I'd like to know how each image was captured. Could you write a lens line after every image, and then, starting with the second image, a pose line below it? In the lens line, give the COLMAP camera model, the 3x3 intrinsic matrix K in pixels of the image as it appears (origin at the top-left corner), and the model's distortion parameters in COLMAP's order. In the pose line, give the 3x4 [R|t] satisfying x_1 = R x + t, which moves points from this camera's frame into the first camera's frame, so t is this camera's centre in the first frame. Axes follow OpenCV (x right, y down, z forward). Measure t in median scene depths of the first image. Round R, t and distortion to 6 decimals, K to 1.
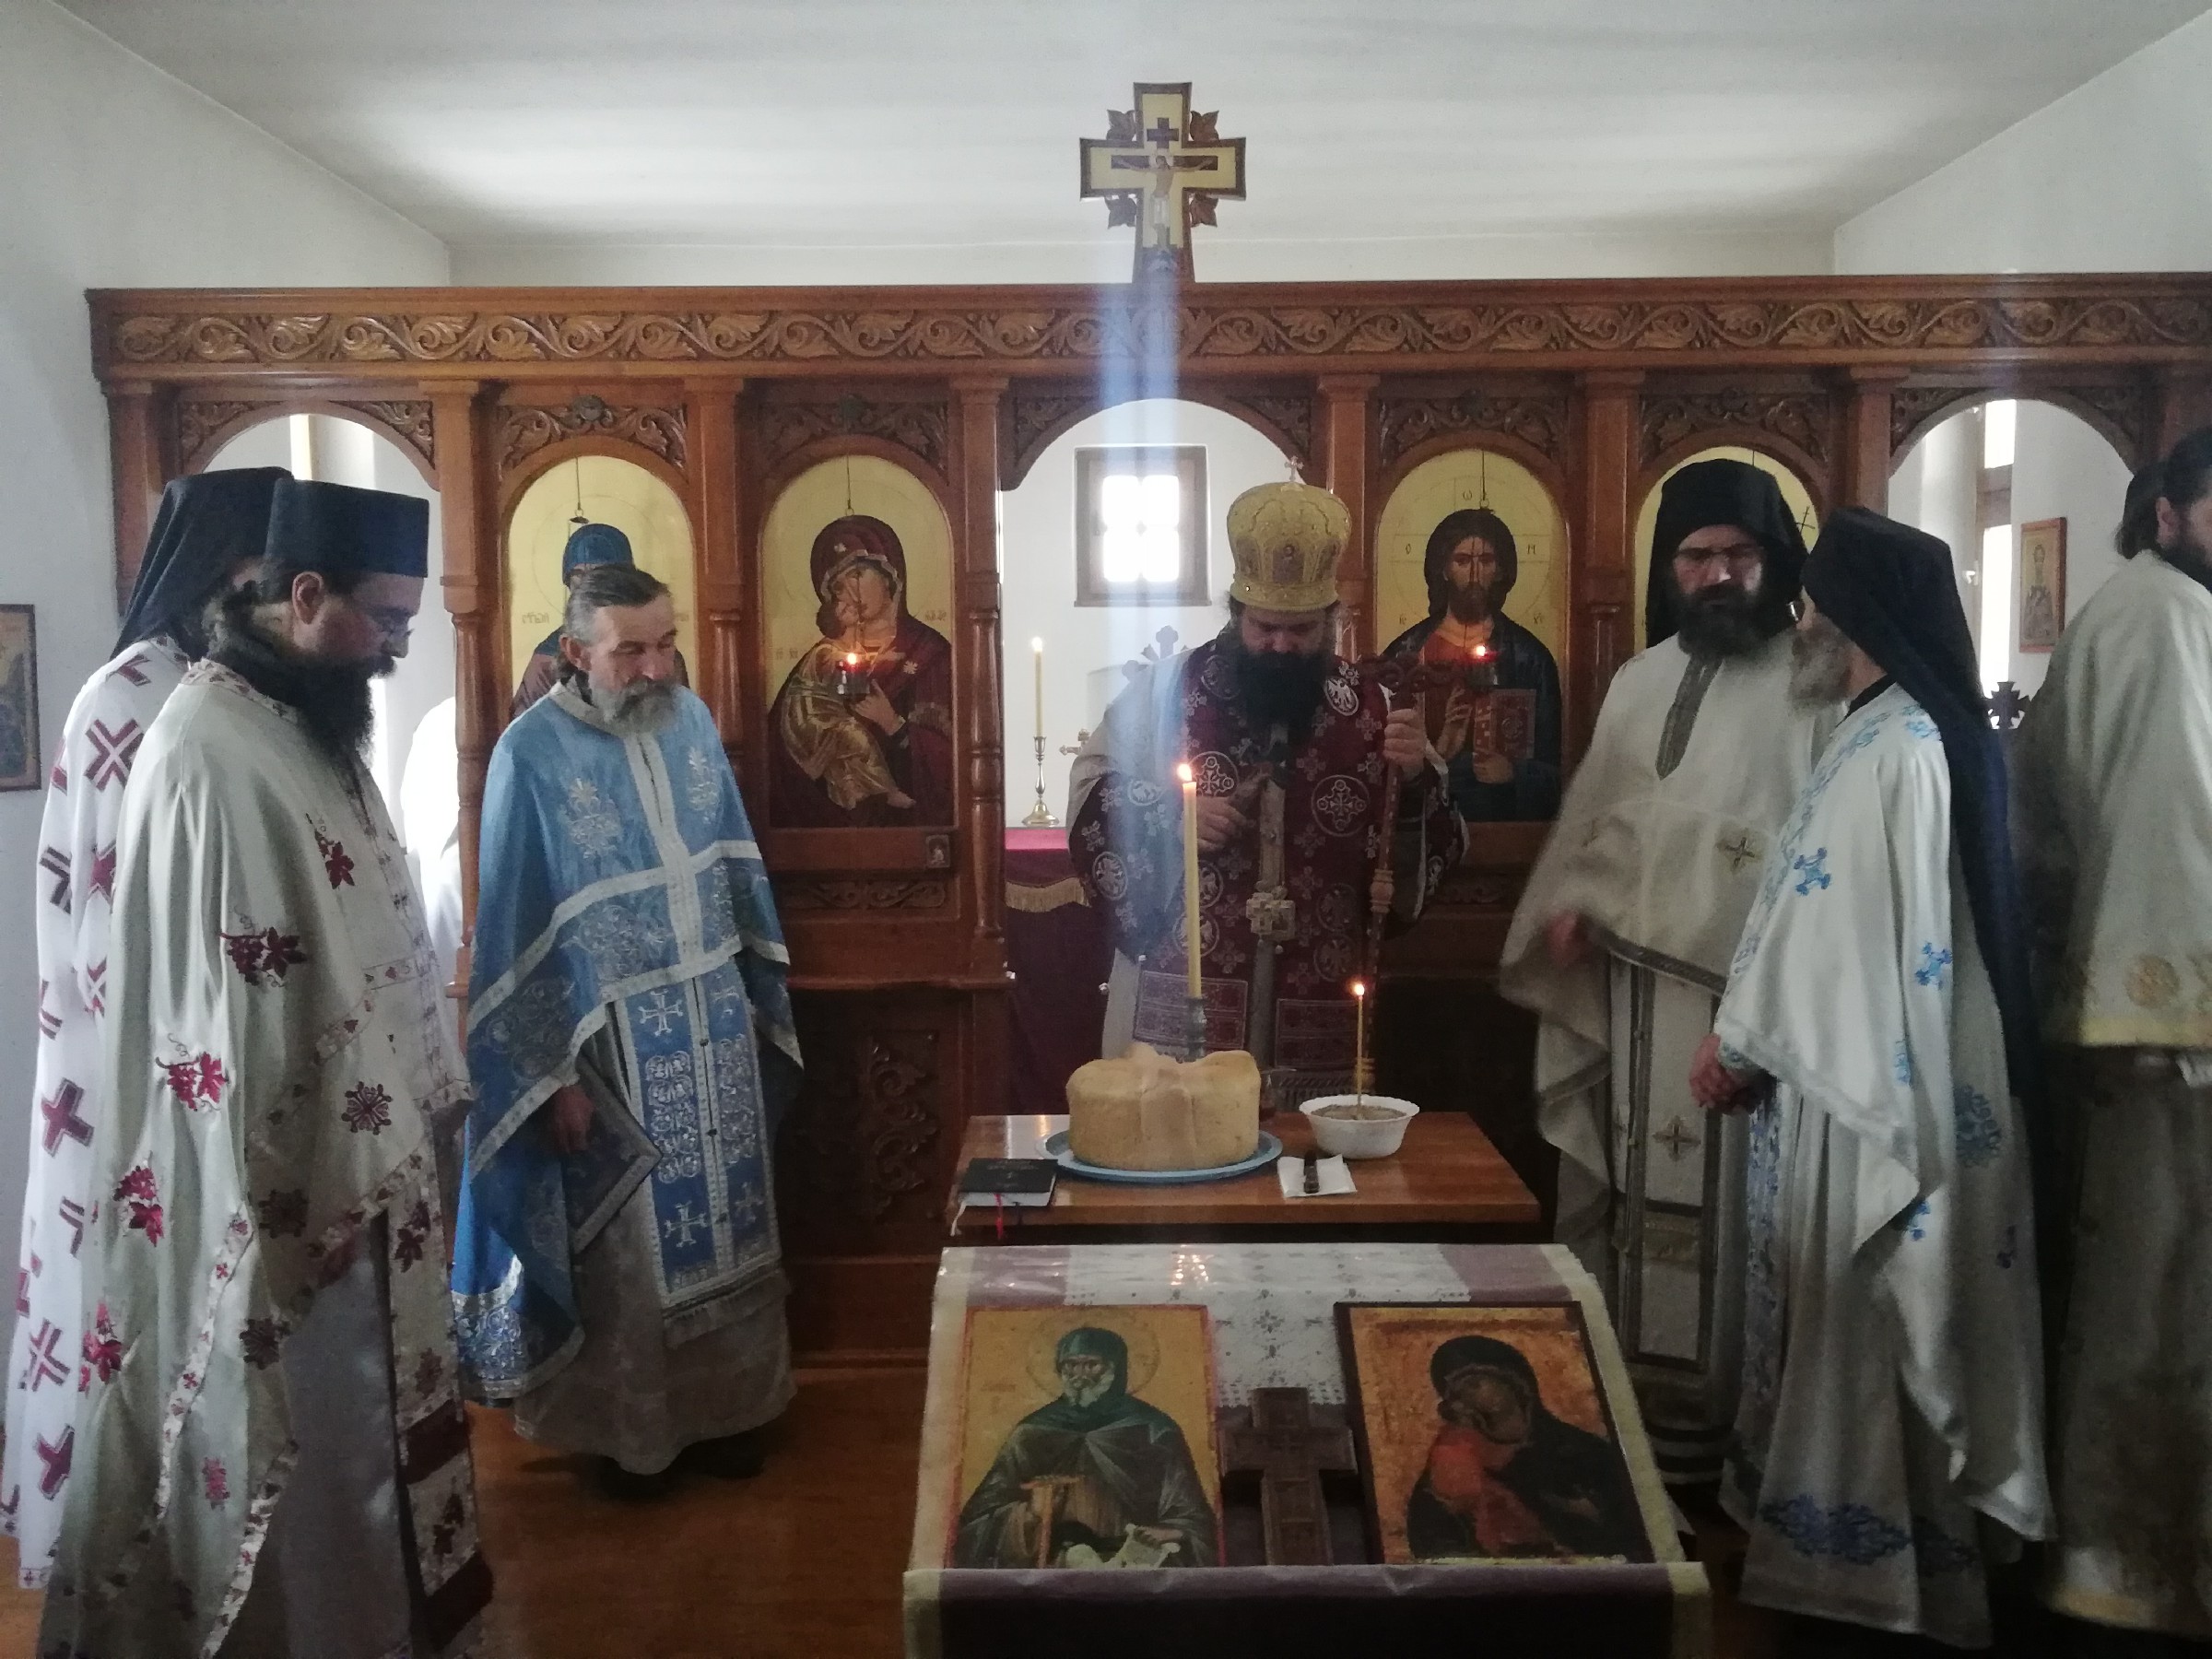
lens RADIAL K [[2123.2, 0, 1106.0], [0, 2123.2, 829.5], [0, 0, 1]] dist [0.121710, -0.286320]
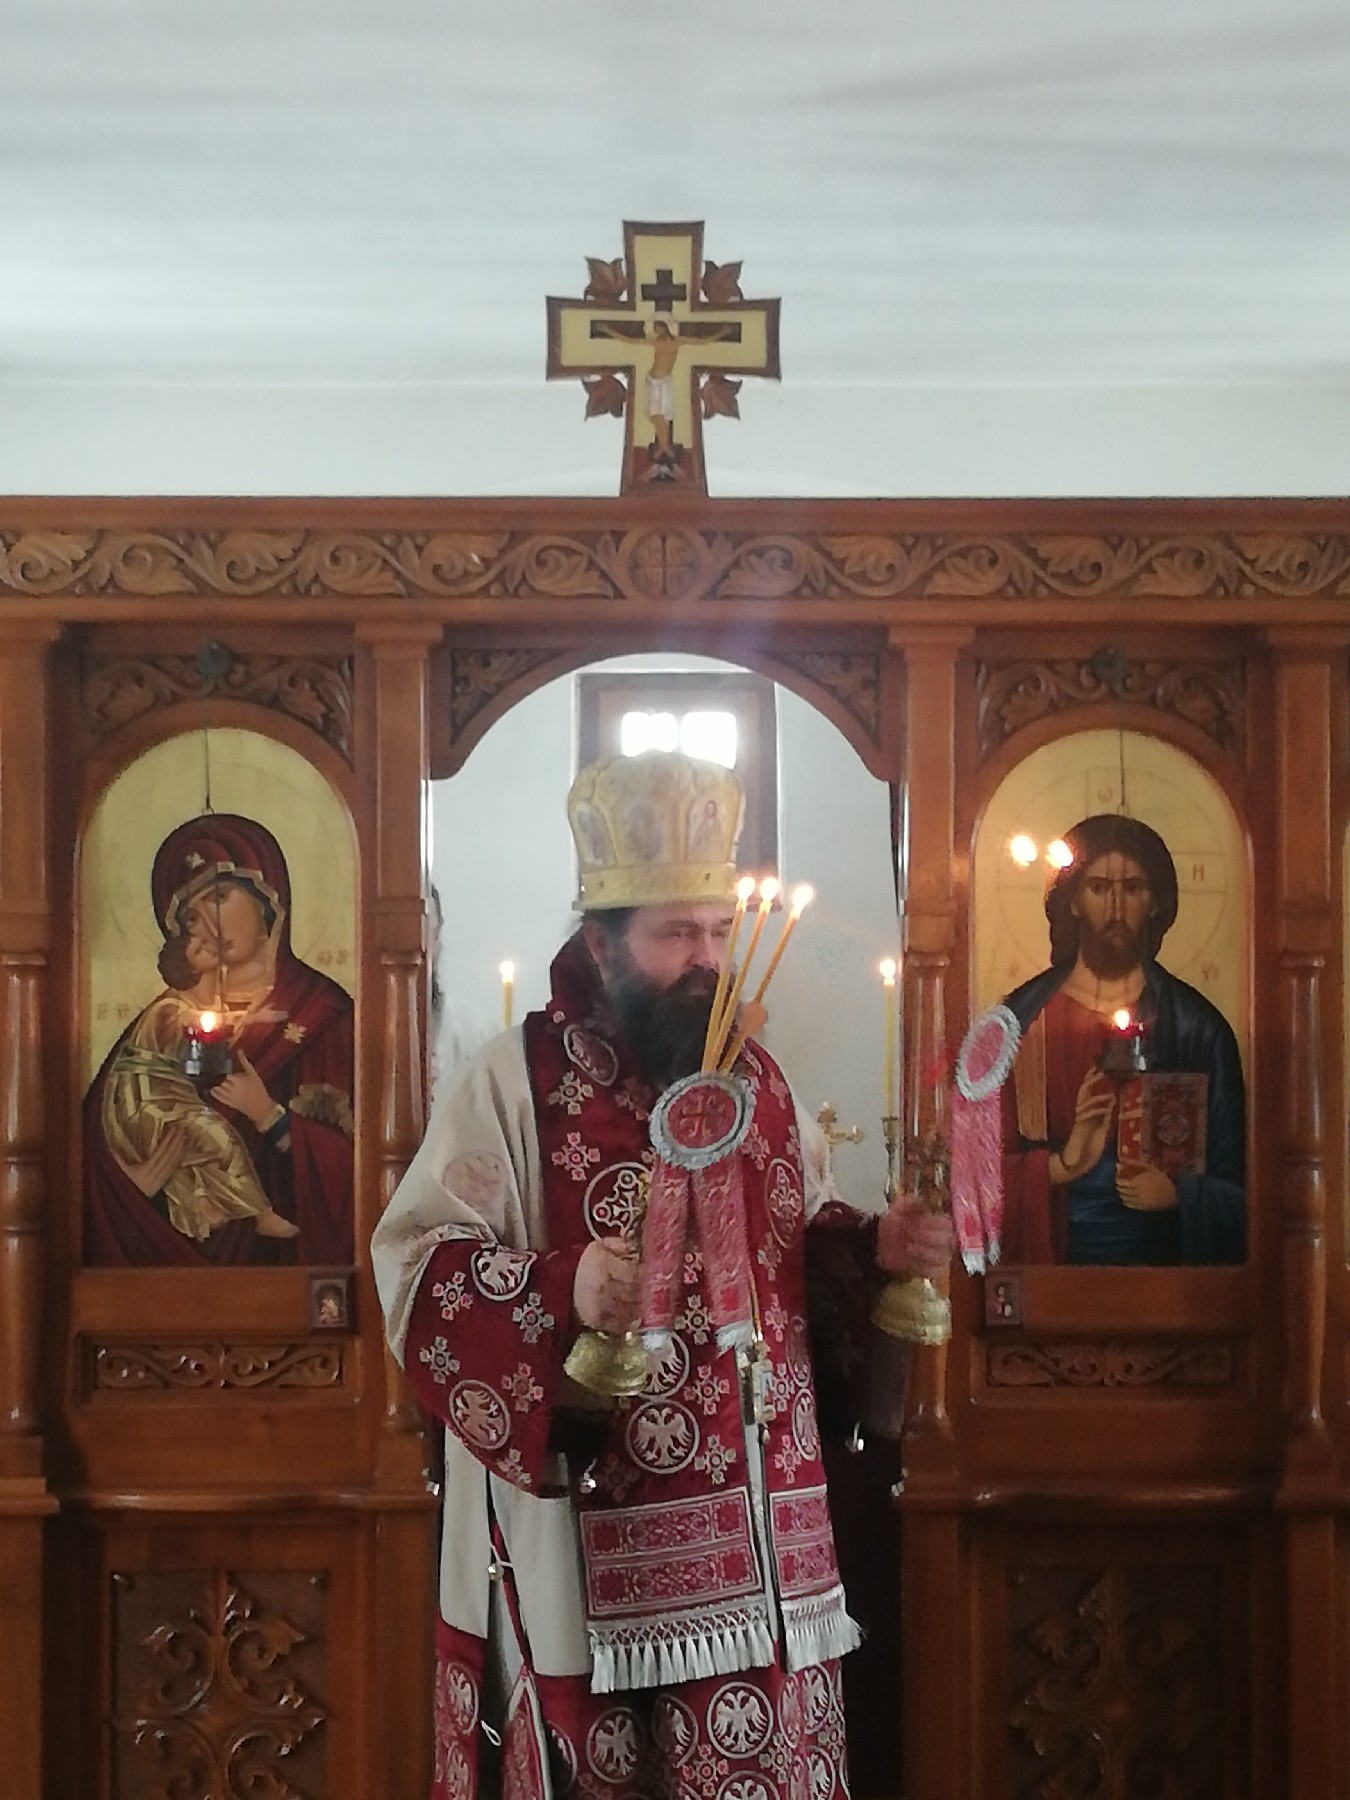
lens RADIAL K [[3923.6, 0, 886.6], [0, 3923.6, 900.4], [0, 0, 1]] dist [0.074120, 0.155073]
pose [[0.999583, 0.010354, 0.026943, 0.066366], [-0.008437, 0.997489, -0.070317, -0.032866], [-0.027604, 0.070060, 0.997161, -0.278996]]
